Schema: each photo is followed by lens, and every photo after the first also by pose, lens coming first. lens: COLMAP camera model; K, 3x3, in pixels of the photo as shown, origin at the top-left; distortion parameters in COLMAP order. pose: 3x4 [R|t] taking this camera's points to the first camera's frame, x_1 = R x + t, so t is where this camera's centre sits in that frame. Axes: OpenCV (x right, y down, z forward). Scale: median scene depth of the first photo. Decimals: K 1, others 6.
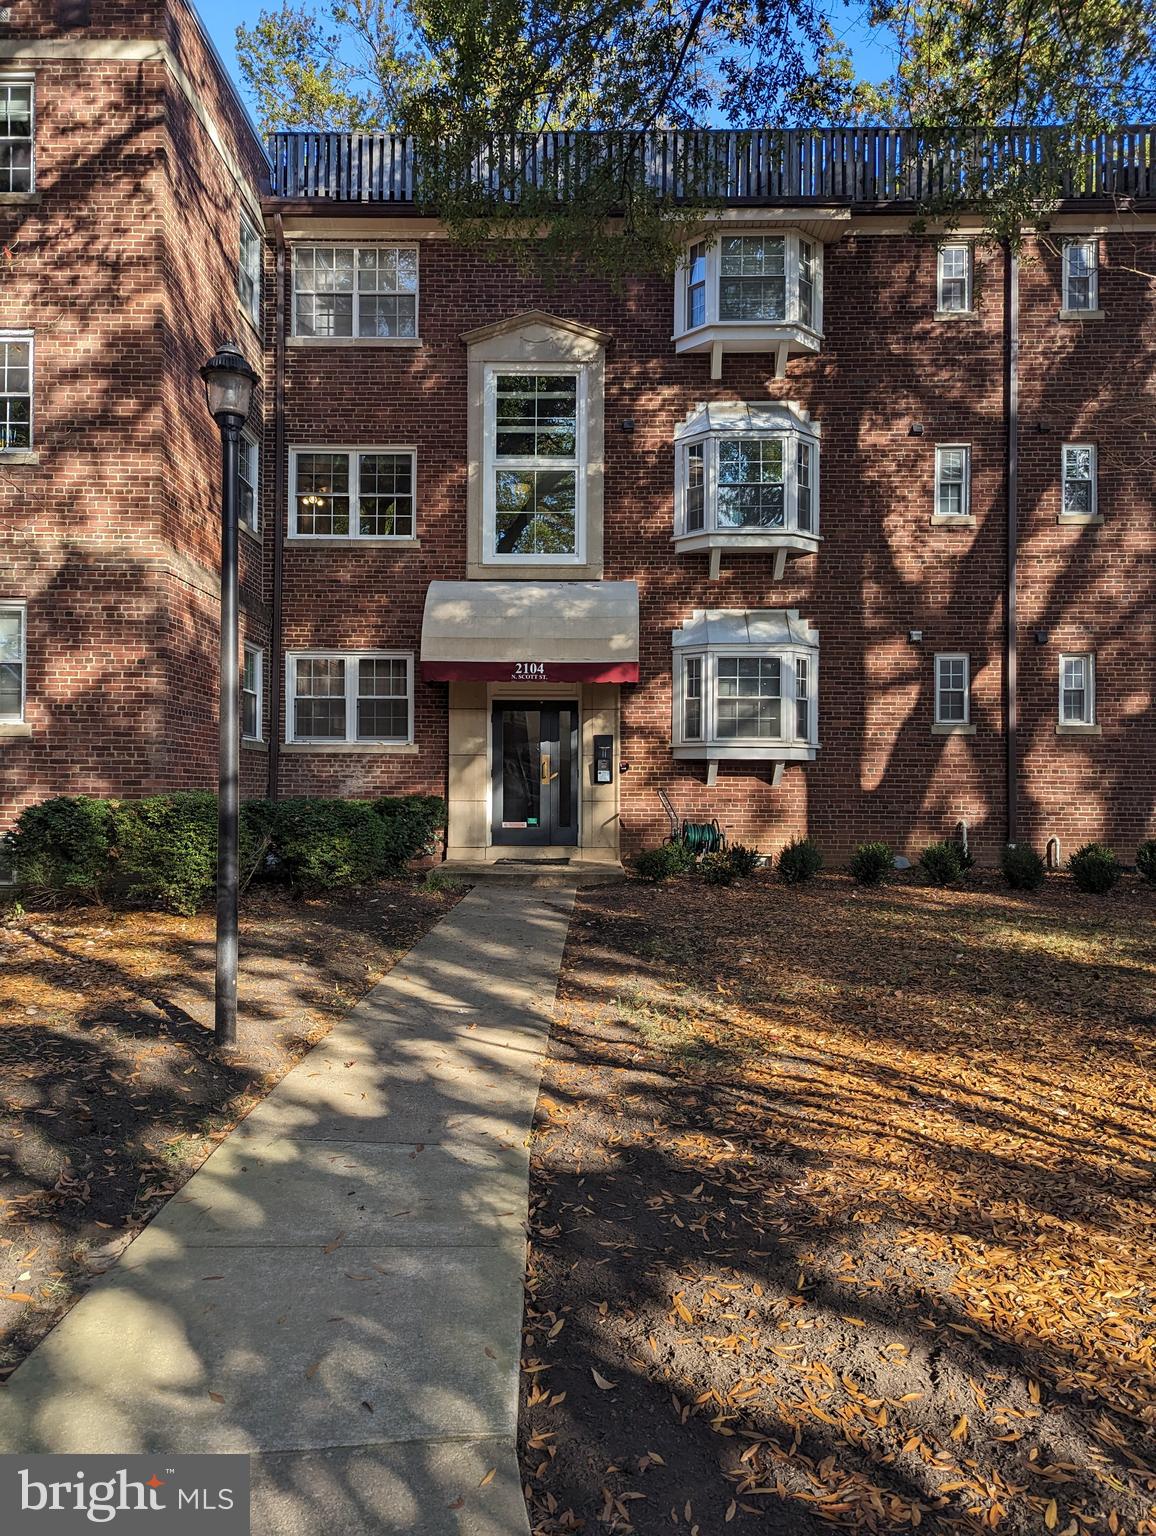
lens RADIAL K [[1087.2, 0, 581.0], [0, 1087.2, 770.2], [0, 0, 1]] dist [0.045606, -0.006946]
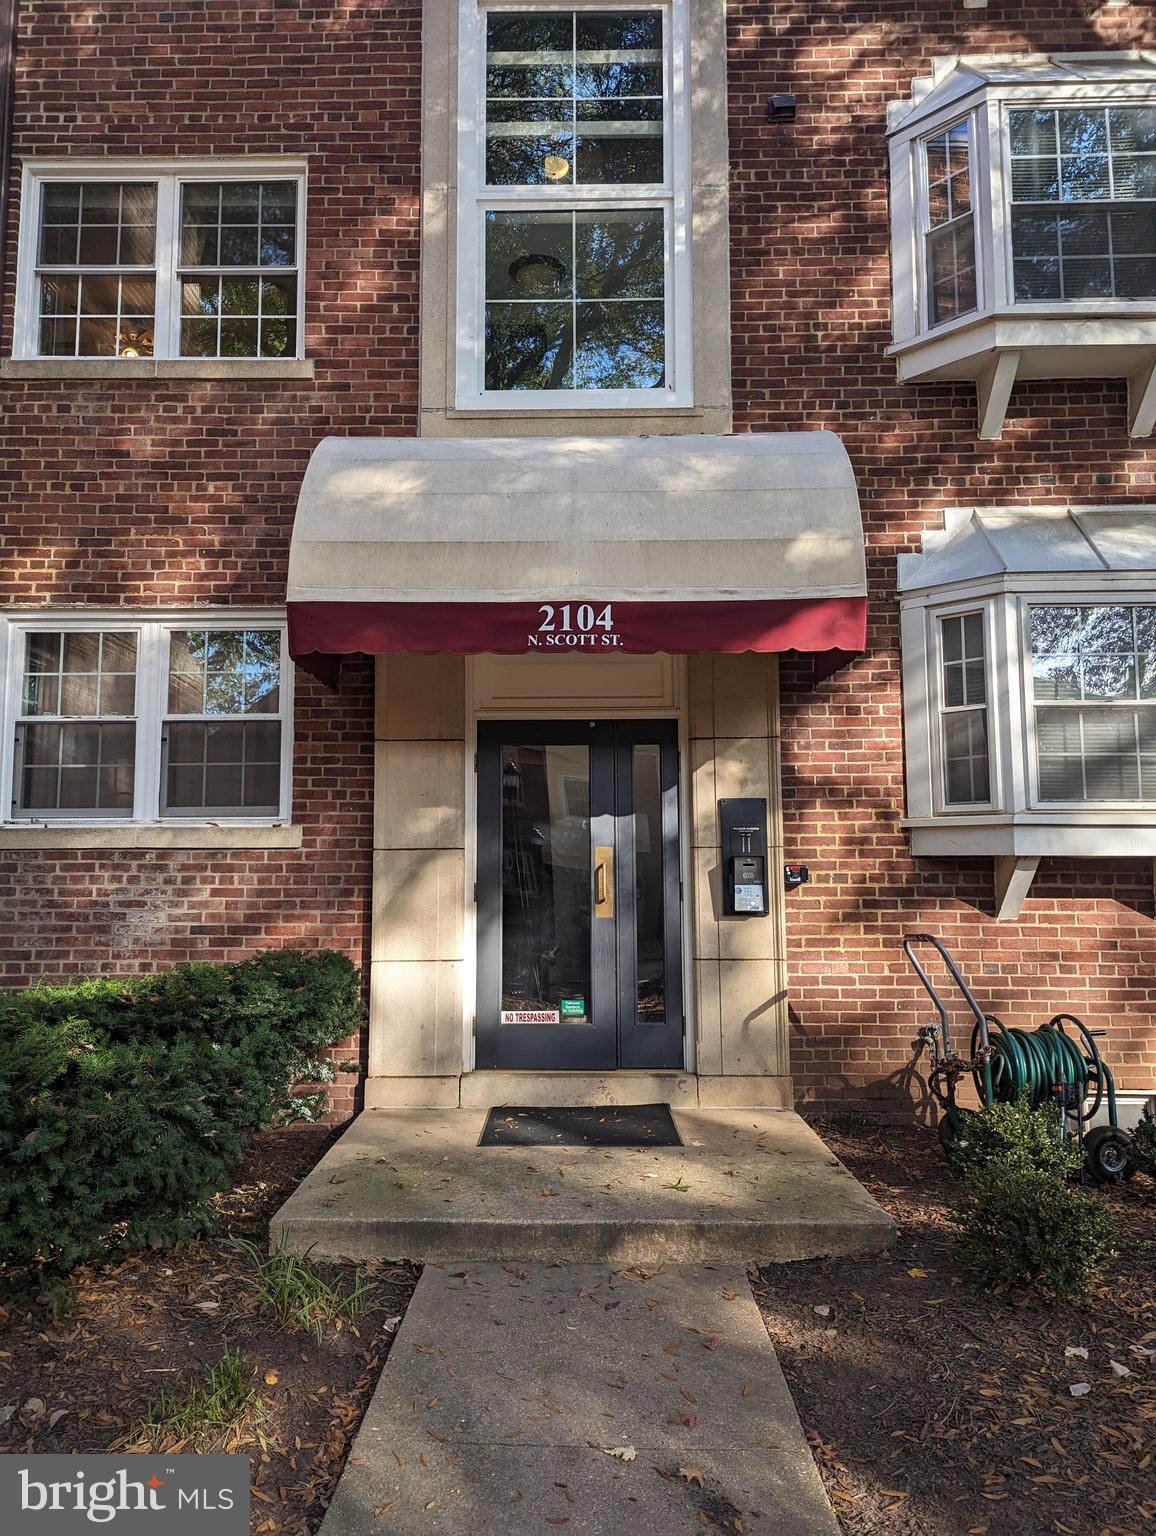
lens RADIAL K [[1087.2, 0, 576.2], [0, 1087.2, 768.9], [0, 0, 1]] dist [0.045606, -0.006946]
pose [[0.999946, -0.006750, 0.007844, -0.046654], [0.007434, 0.995847, -0.090740, -0.006527], [-0.007199, 0.090794, 0.995844, 0.580980]]
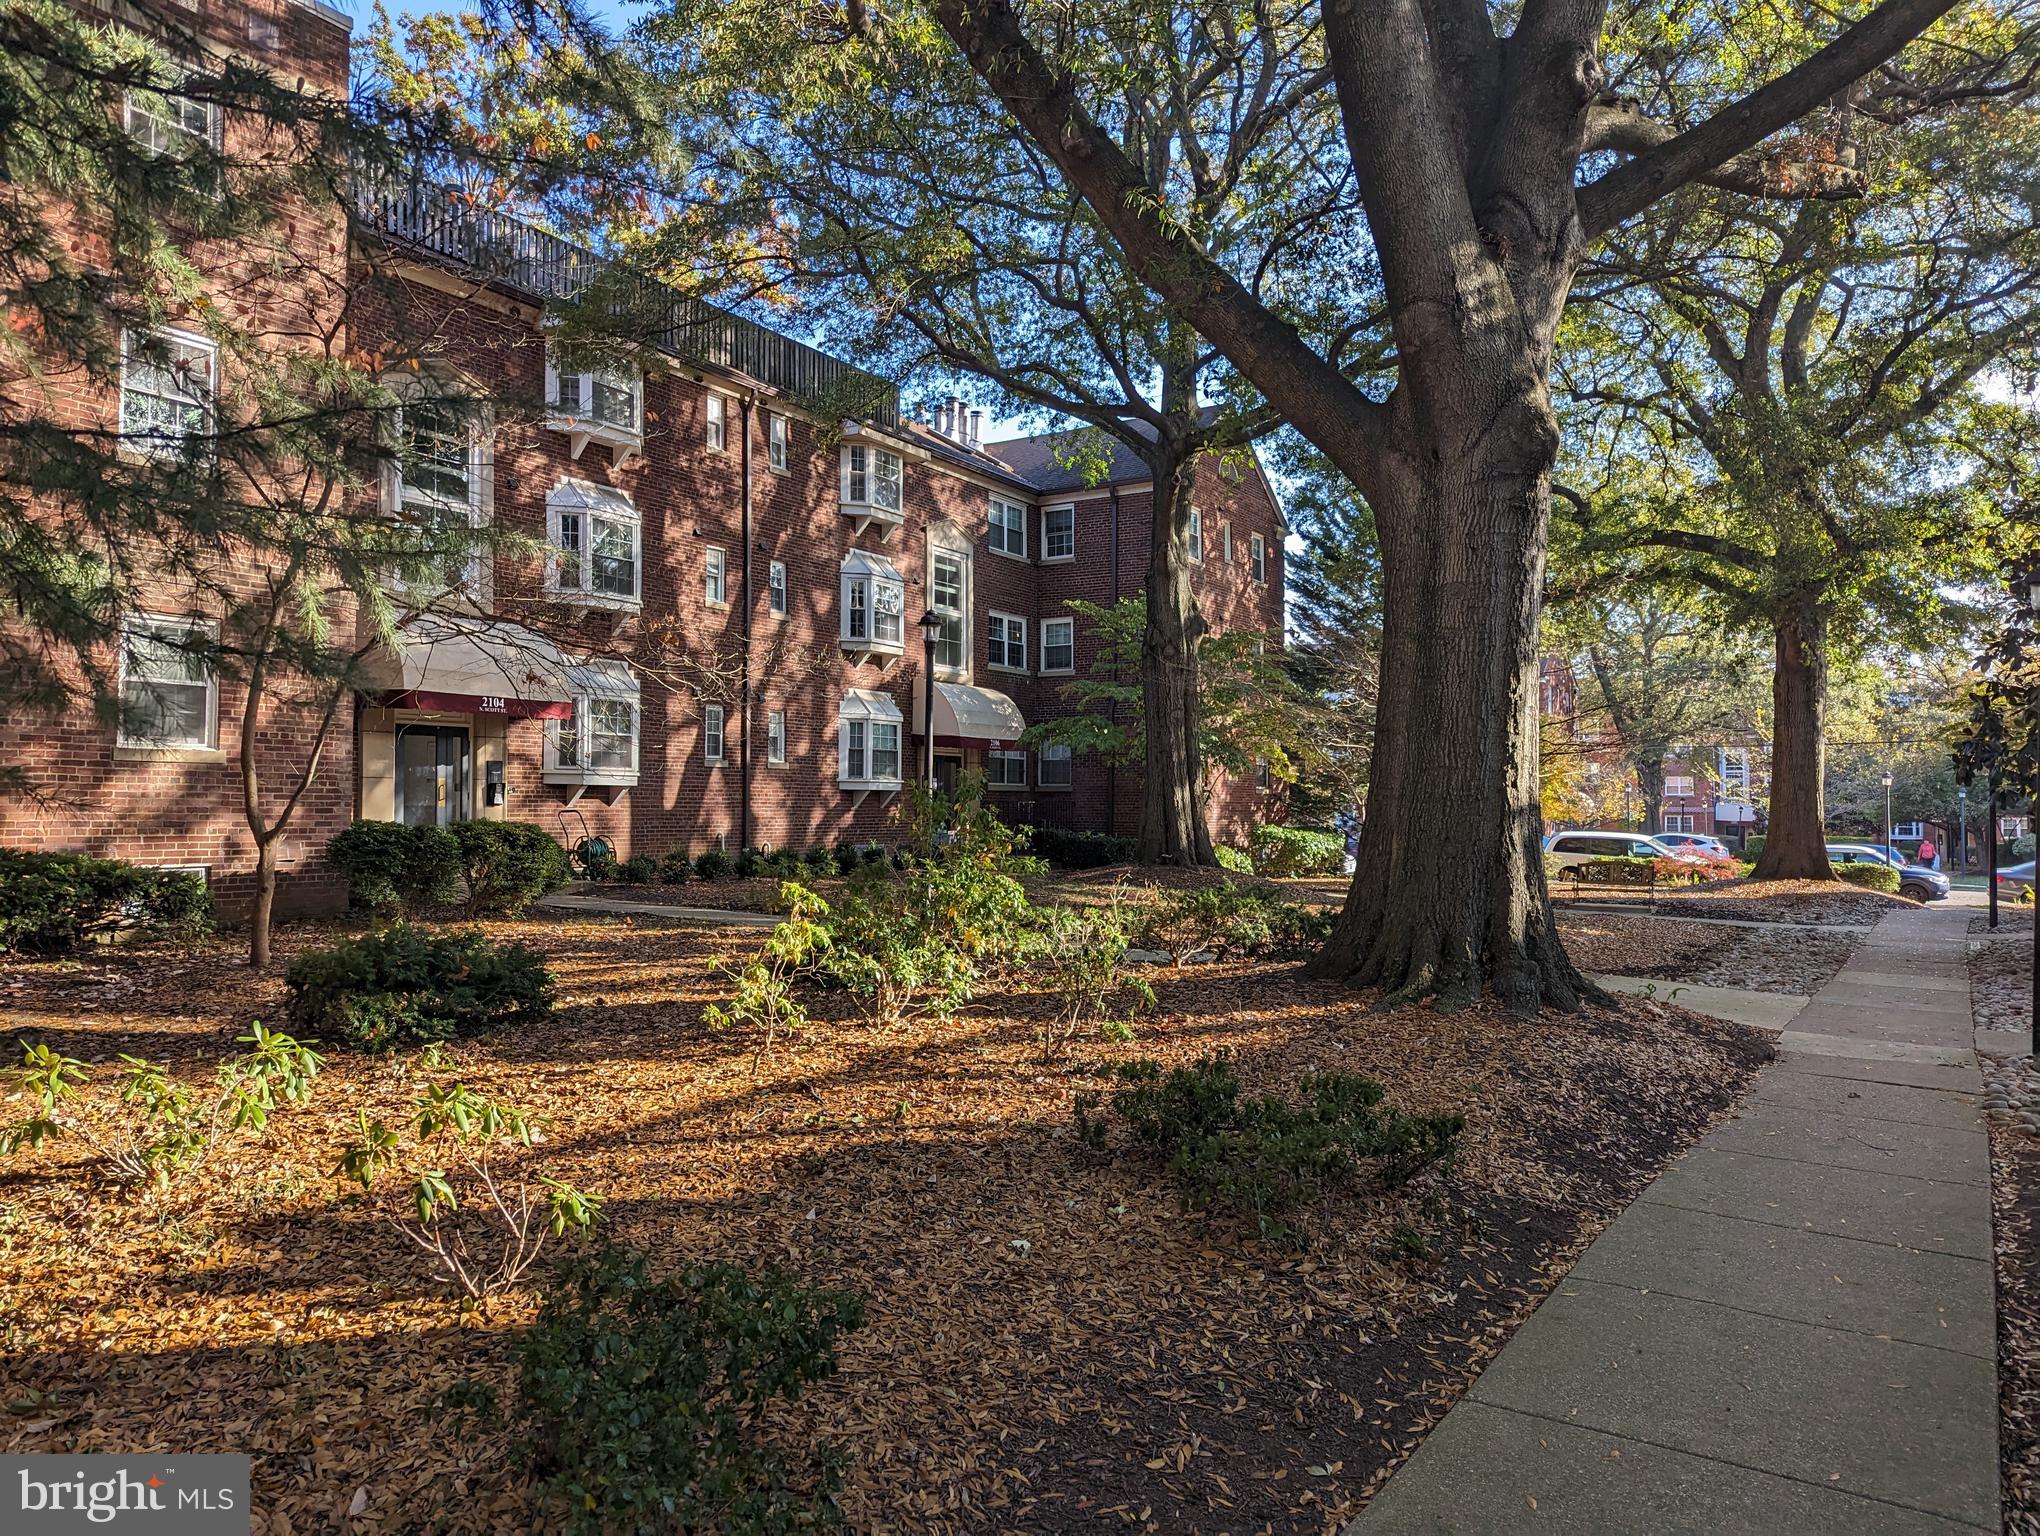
lens RADIAL K [[1426.0, 0, 1019.9], [0, 1426.0, 777.6], [0, 0, 1]] dist [0.009419, 0.000492]
pose [[0.500466, 0.012391, 0.865667, -0.961131], [-0.019854, 0.999799, -0.002832, -0.021788], [-0.865528, -0.015770, 0.500612, -0.182791]]
